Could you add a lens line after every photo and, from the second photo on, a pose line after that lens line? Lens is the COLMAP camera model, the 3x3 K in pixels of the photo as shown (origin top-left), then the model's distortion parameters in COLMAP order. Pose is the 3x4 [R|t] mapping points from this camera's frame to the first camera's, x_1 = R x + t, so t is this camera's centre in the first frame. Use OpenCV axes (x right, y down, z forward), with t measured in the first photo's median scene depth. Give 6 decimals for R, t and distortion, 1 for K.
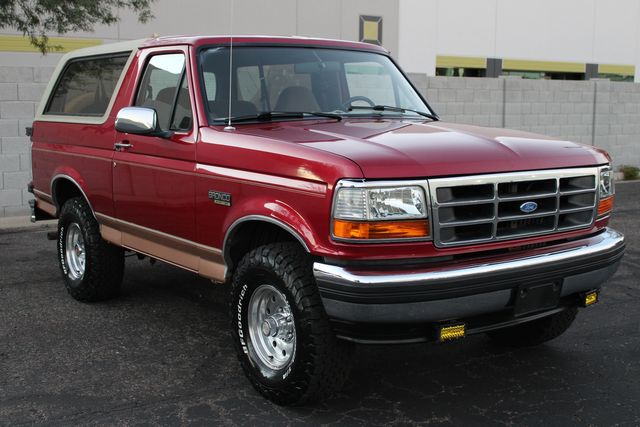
lens RADIAL K [[815.4, 0, 320.0], [0, 815.4, 213.5], [0, 0, 1]] dist [-0.000803, 0.000215]
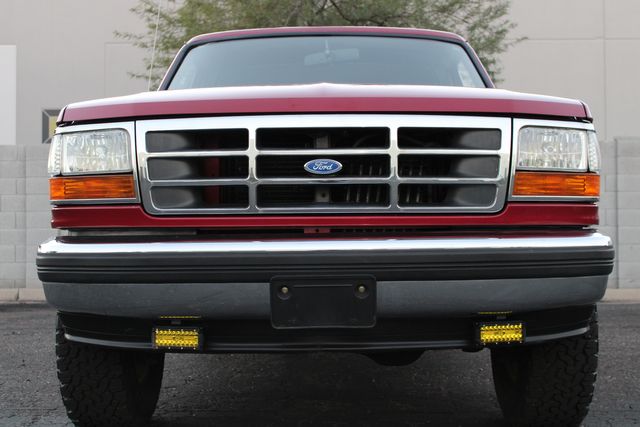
lens RADIAL K [[821.7, 0, 320.0], [0, 821.7, 213.5], [0, 0, 1]] dist [-0.016857, -0.032090]
pose [[0.795007, -0.020811, -0.606244, 0.538916], [-0.073662, 0.988703, -0.130537, 0.095350], [0.602112, 0.148435, 0.784493, 0.397718]]
